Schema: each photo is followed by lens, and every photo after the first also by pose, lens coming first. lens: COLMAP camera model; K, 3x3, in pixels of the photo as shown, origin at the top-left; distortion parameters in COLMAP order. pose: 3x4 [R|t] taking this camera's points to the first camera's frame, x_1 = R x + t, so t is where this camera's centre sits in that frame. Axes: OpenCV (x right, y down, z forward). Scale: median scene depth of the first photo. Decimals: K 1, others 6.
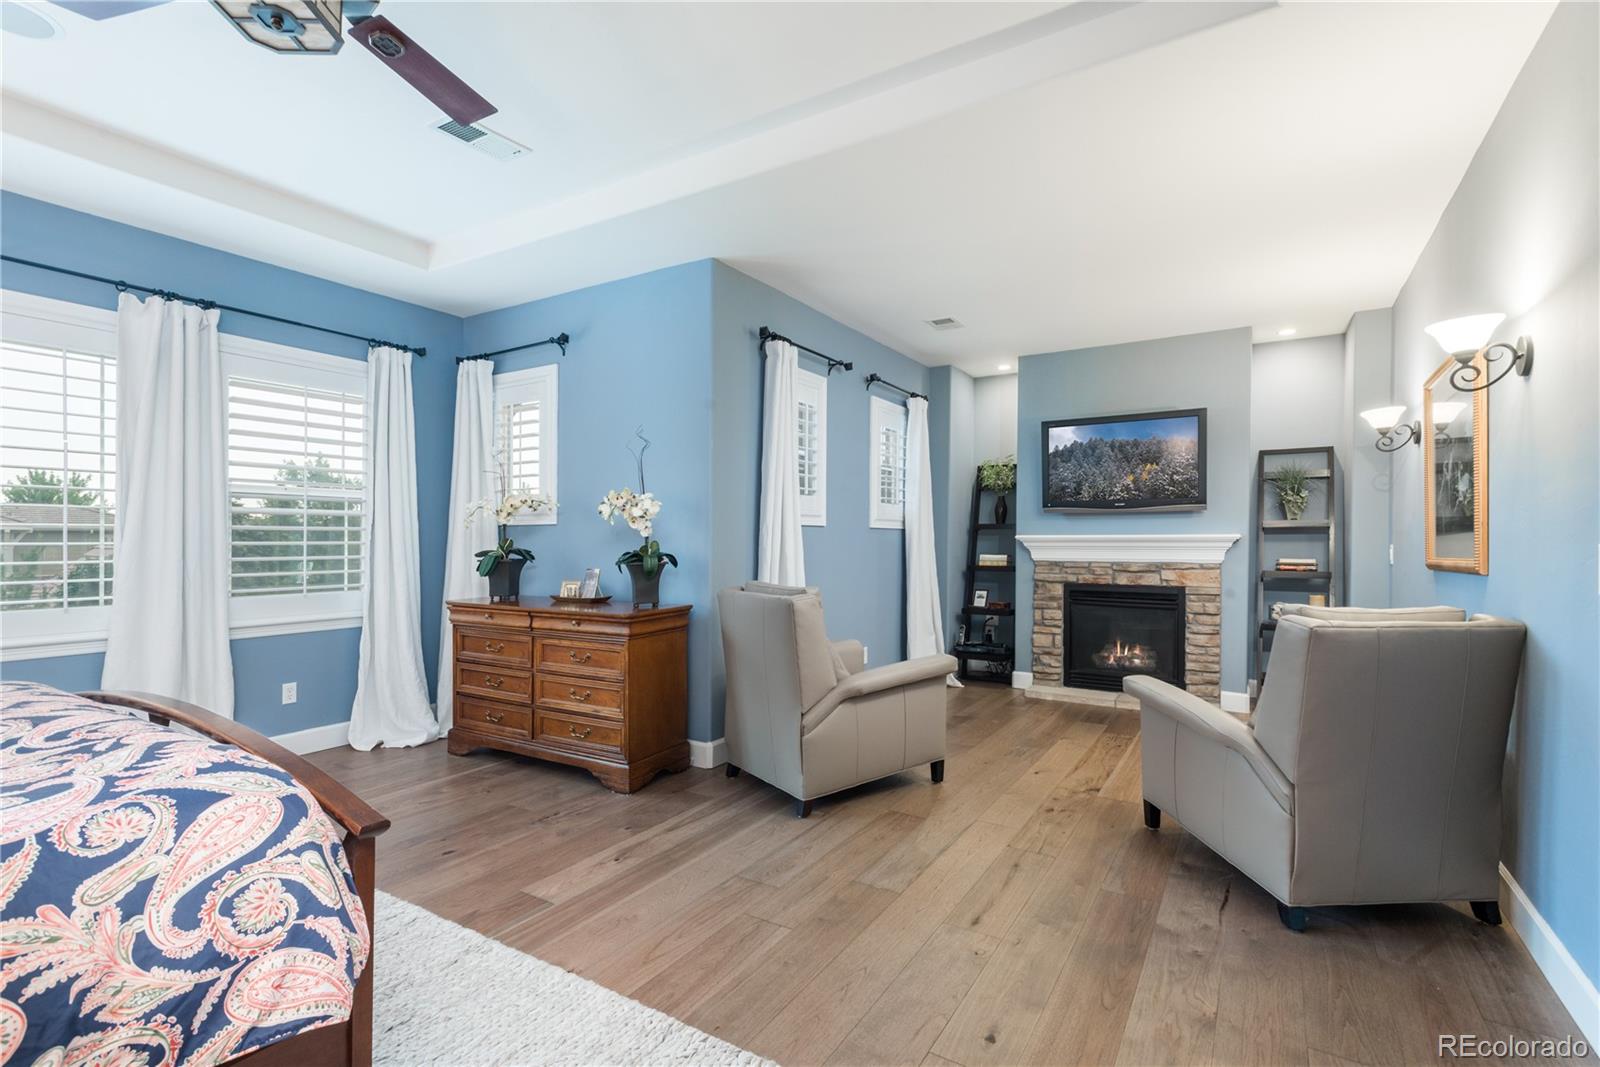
lens RADIAL K [[749.2, 0, 782.6], [0, 749.2, 550.1], [0, 0, 1]] dist [0.012881, -0.001428]
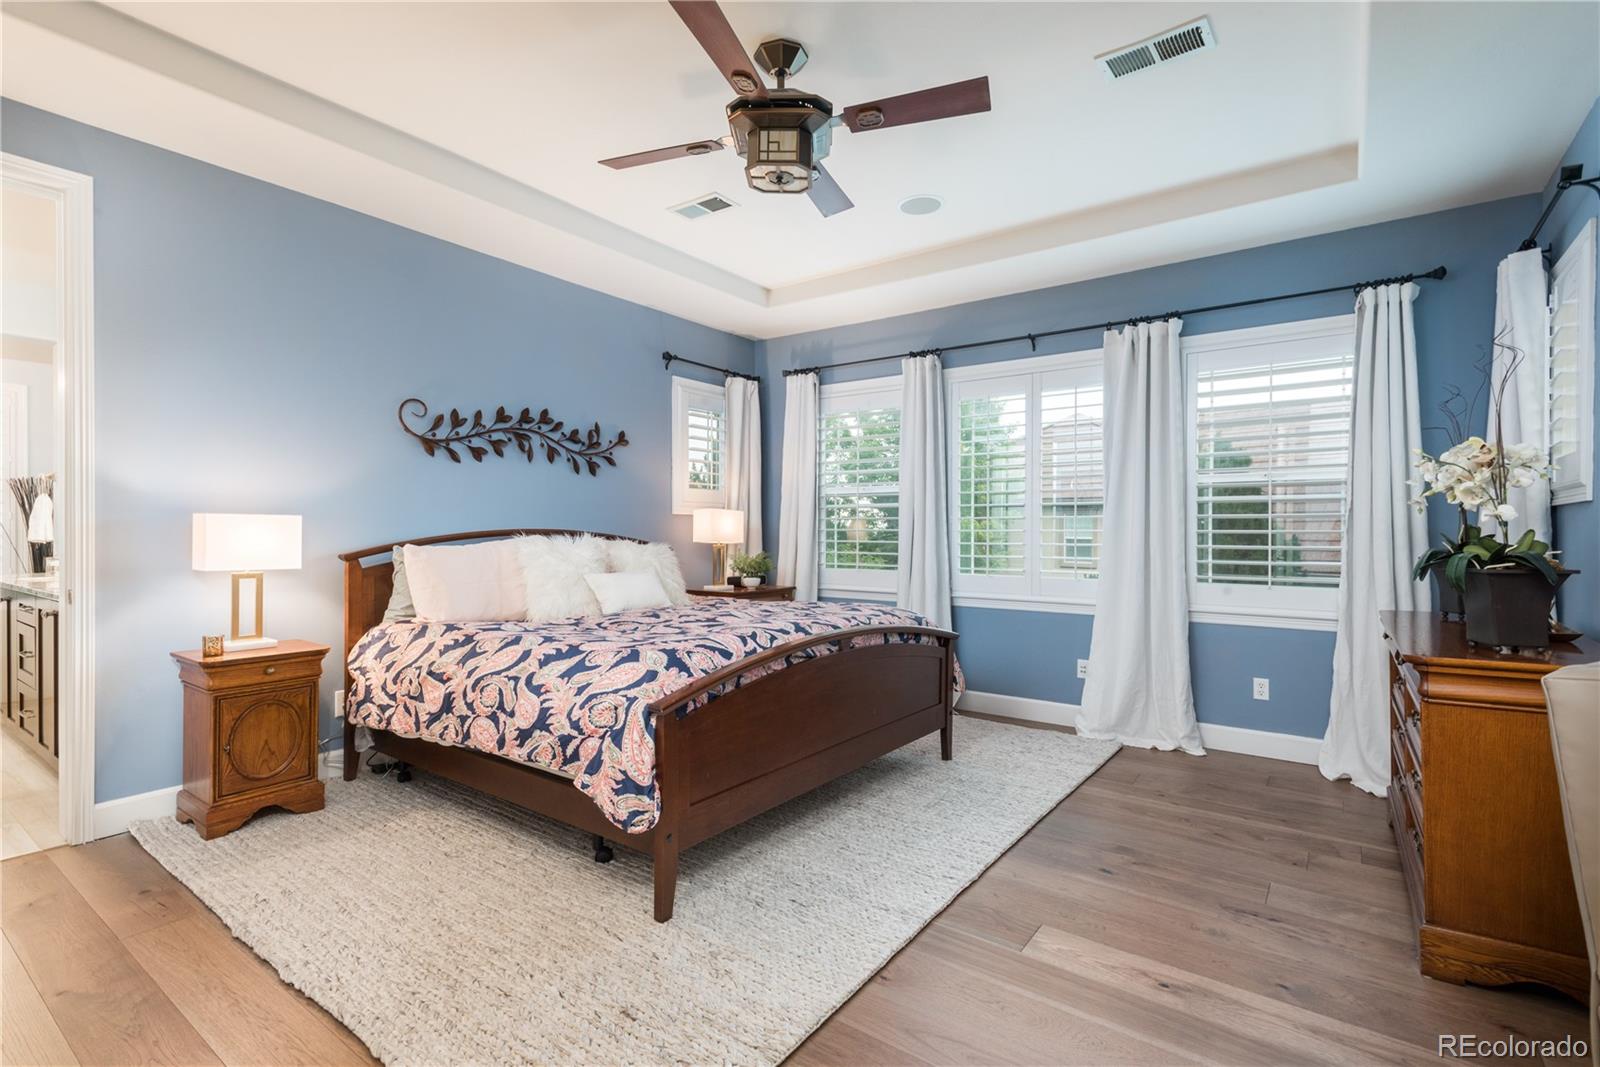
lens RADIAL K [[749.2, 0, 796.2], [0, 749.2, 527.4], [0, 0, 1]] dist [0.012881, -0.001428]
pose [[-0.050632, -0.004041, -0.998709, 0.369251], [-0.011840, 0.999924, -0.003446, -0.004663], [0.998647, 0.011651, -0.050676, 0.513875]]
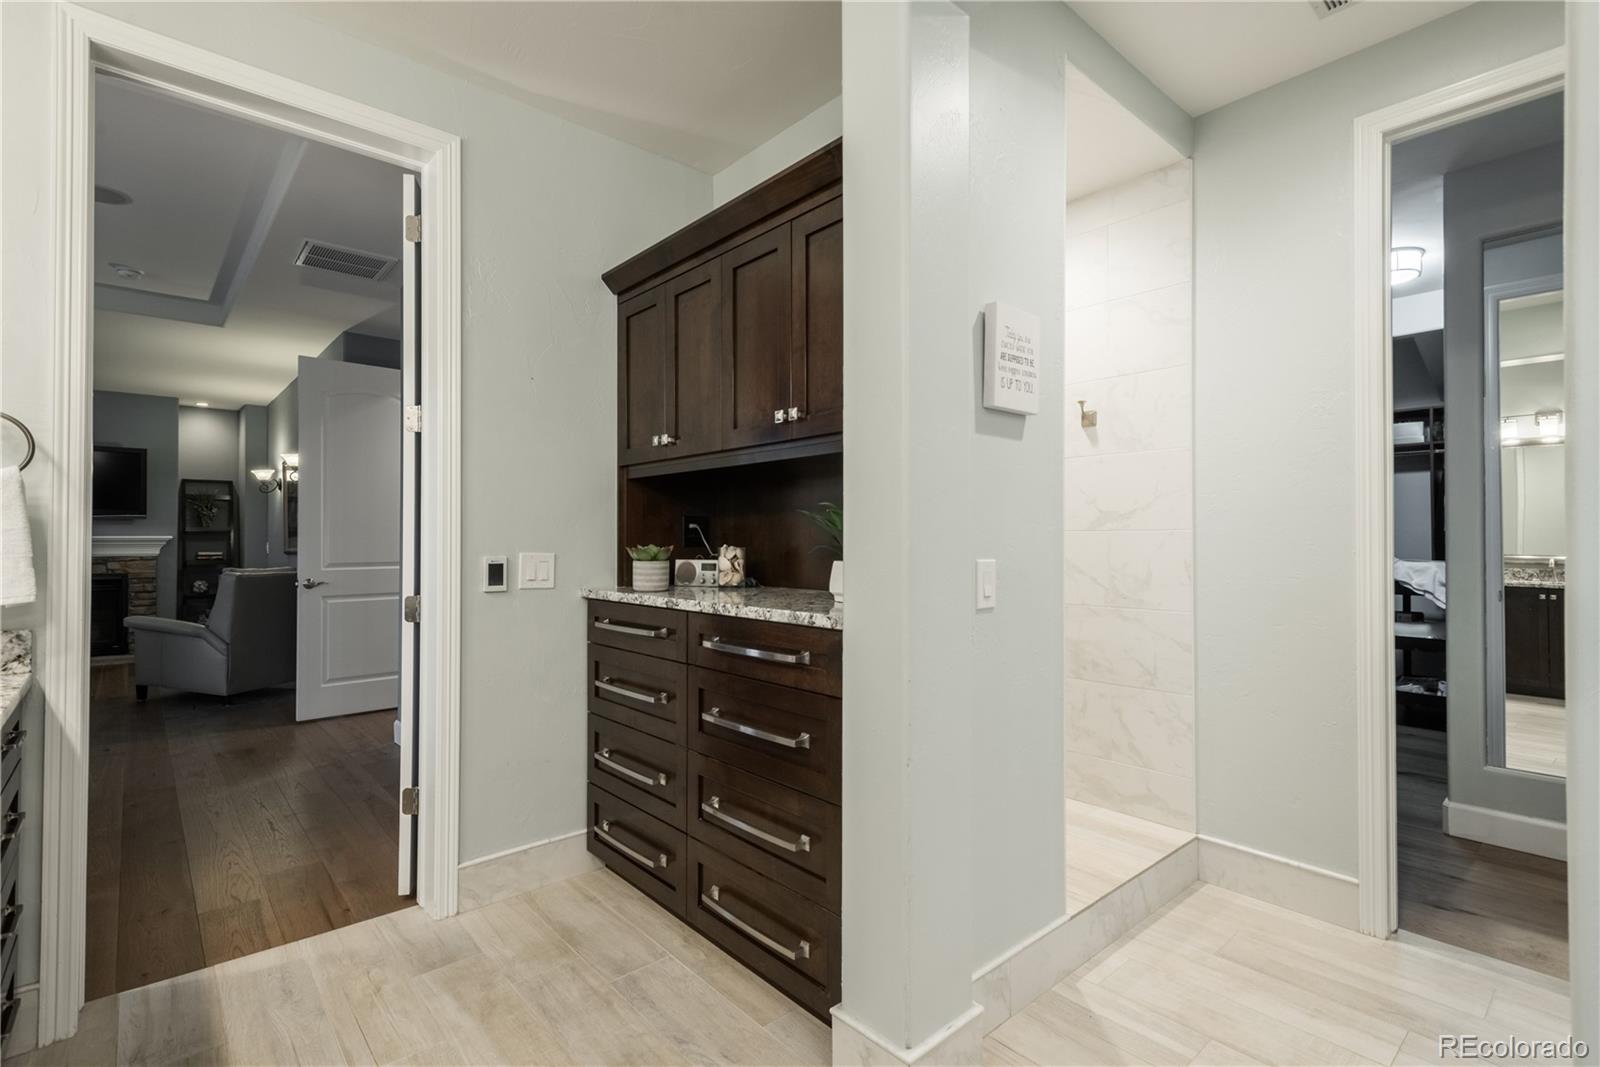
lens RADIAL K [[749.2, 0, 790.5], [0, 749.2, 539.1], [0, 0, 1]] dist [0.012881, -0.001428]
pose [[0.282742, 0.004557, 0.959185, -0.551264], [0.007318, 0.999949, -0.006908, 0.004085], [-0.959168, 0.008973, 0.282694, -0.687299]]
